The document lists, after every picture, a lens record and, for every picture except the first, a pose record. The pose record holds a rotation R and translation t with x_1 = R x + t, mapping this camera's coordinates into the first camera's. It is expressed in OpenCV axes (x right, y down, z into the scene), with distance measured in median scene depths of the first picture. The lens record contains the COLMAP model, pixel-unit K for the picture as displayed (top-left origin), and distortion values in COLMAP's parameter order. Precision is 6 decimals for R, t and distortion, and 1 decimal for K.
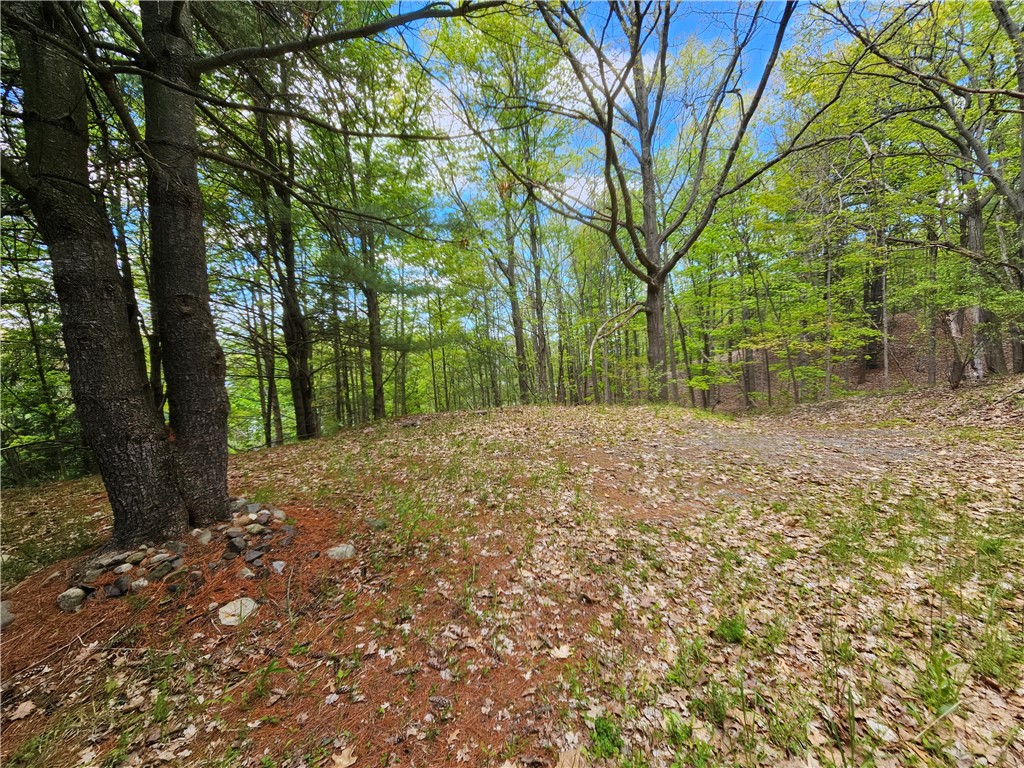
lens RADIAL K [[415.1, 0, 512.0], [0, 415.1, 384.0], [0, 0, 1]] dist [0.000752, 0.000017]
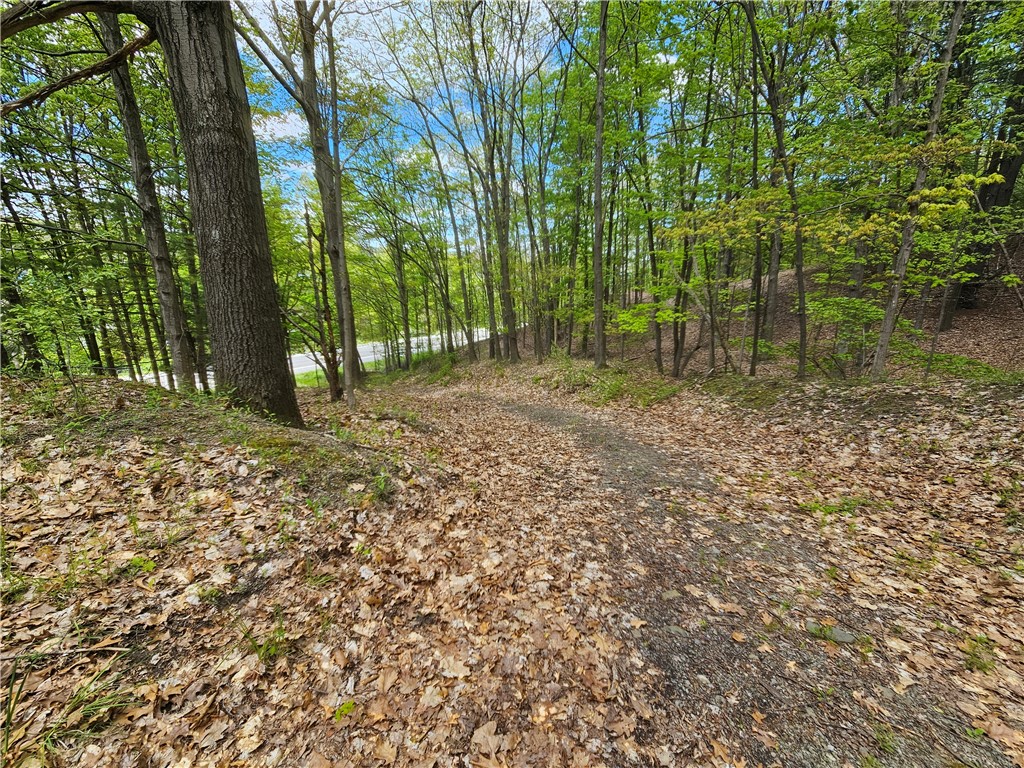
lens RADIAL K [[405.8, 0, 512.0], [0, 405.8, 384.0], [0, 0, 1]] dist [-0.001522, -0.000243]
pose [[0.994550, 0.066087, -0.080637, 0.487699], [-0.048769, 0.978494, 0.200430, -0.022656], [0.092148, -0.195405, 0.976384, 0.644717]]
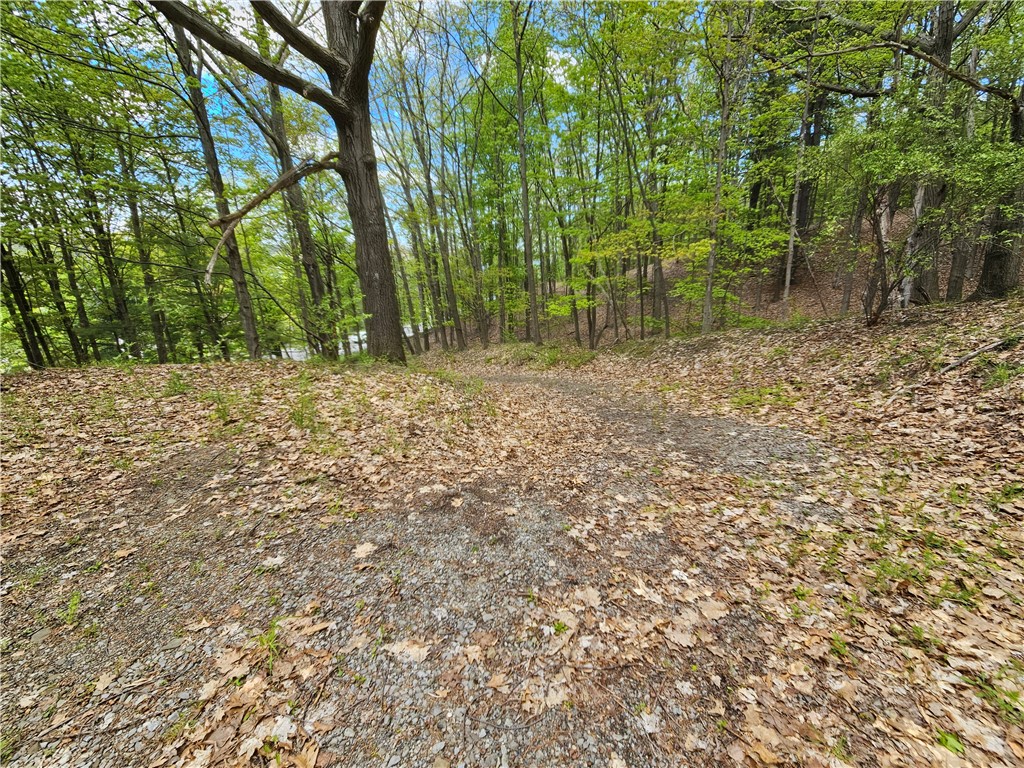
lens RADIAL K [[415.1, 0, 512.0], [0, 415.1, 384.0], [0, 0, 1]] dist [0.000752, 0.000017]
pose [[0.992700, -0.025482, 0.117883, 0.394226], [0.000791, 0.978780, 0.204911, -0.025419], [-0.120603, -0.203322, 0.971656, 0.382825]]
